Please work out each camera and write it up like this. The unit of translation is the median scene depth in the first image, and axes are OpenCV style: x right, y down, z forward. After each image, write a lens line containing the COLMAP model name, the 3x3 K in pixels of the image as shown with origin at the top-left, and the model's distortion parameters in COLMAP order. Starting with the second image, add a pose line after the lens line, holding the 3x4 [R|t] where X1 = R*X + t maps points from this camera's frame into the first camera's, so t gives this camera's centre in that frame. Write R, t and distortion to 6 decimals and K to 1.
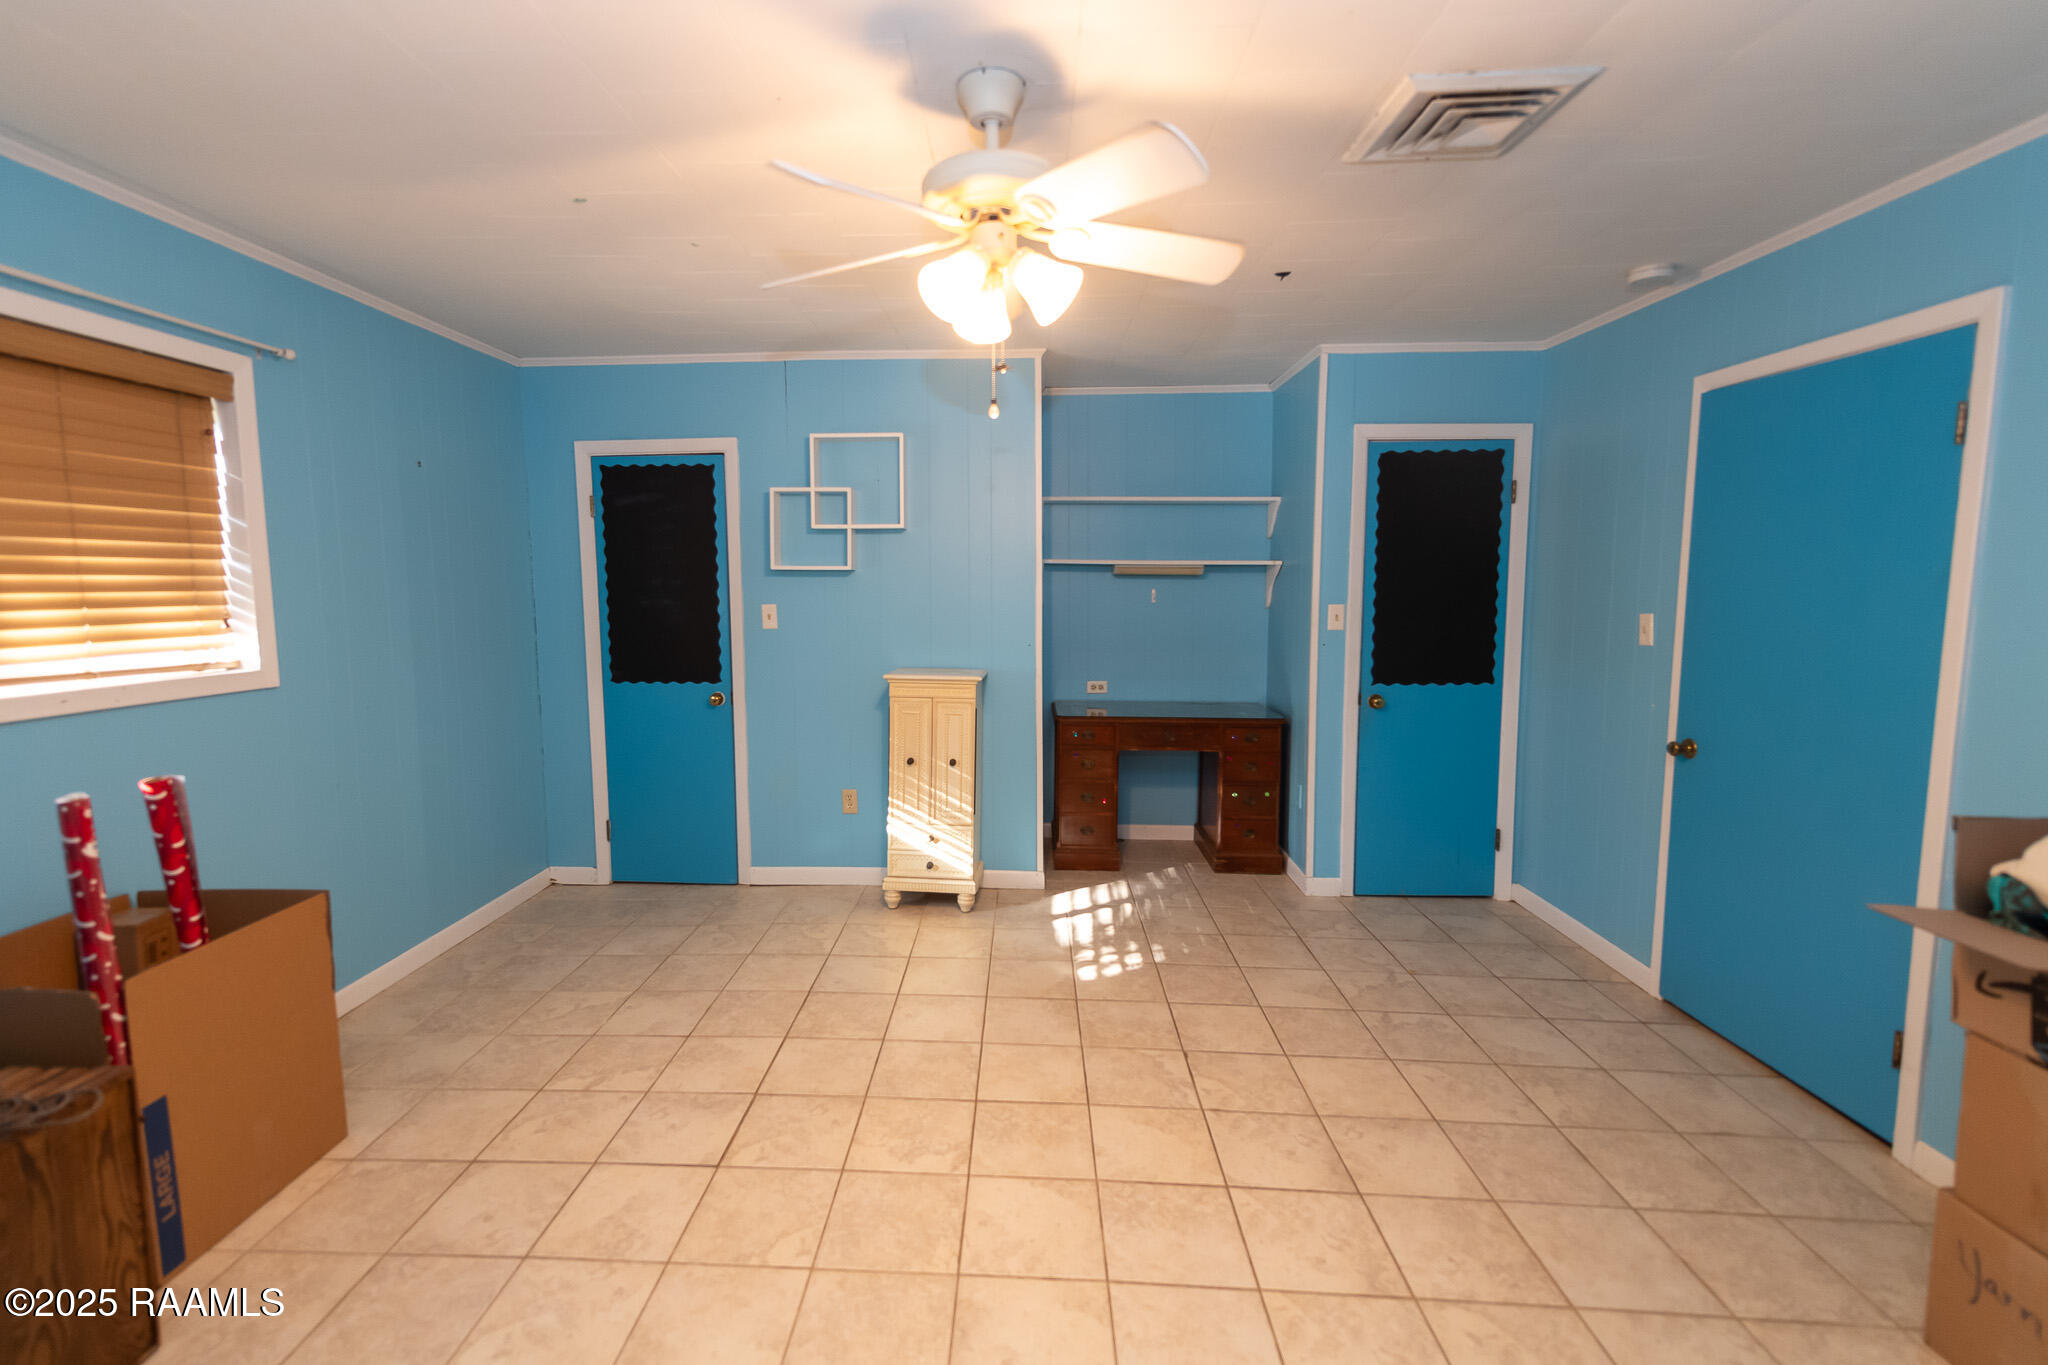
lens RADIAL K [[900.6, 0, 980.9], [0, 900.6, 668.2], [0, 0, 1]] dist [0.017393, -0.000212]
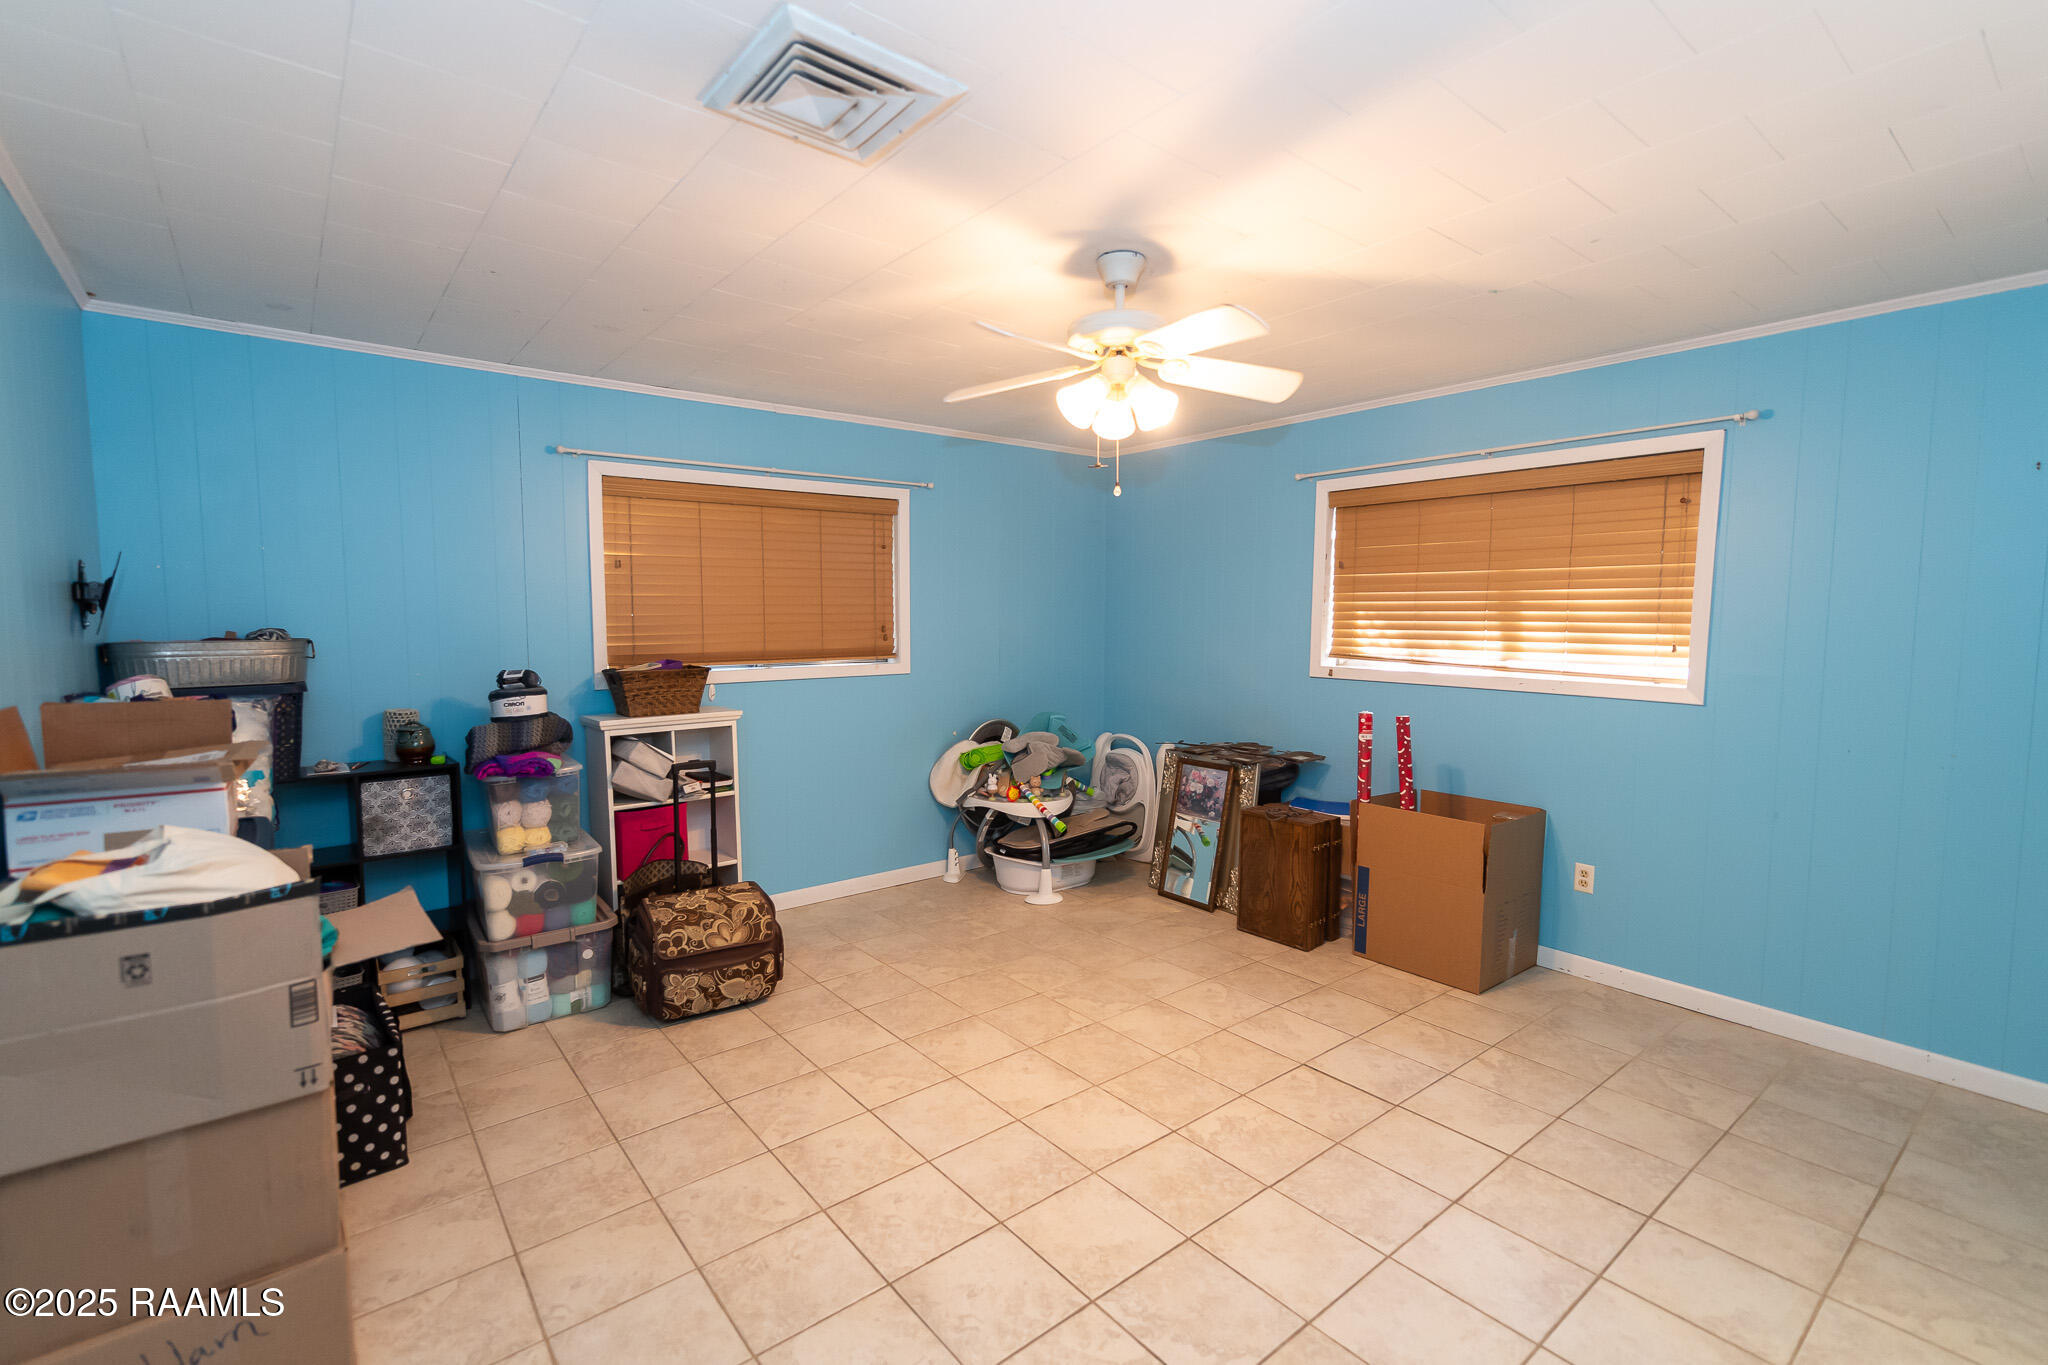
lens RADIAL K [[900.6, 0, 980.9], [0, 900.6, 668.2], [0, 0, 1]] dist [0.017393, -0.000212]
pose [[-0.758521, 0.040026, -0.650418, 0.856828], [-0.066259, 0.988202, 0.138084, -0.155325], [0.648271, 0.147836, -0.746920, 1.543088]]
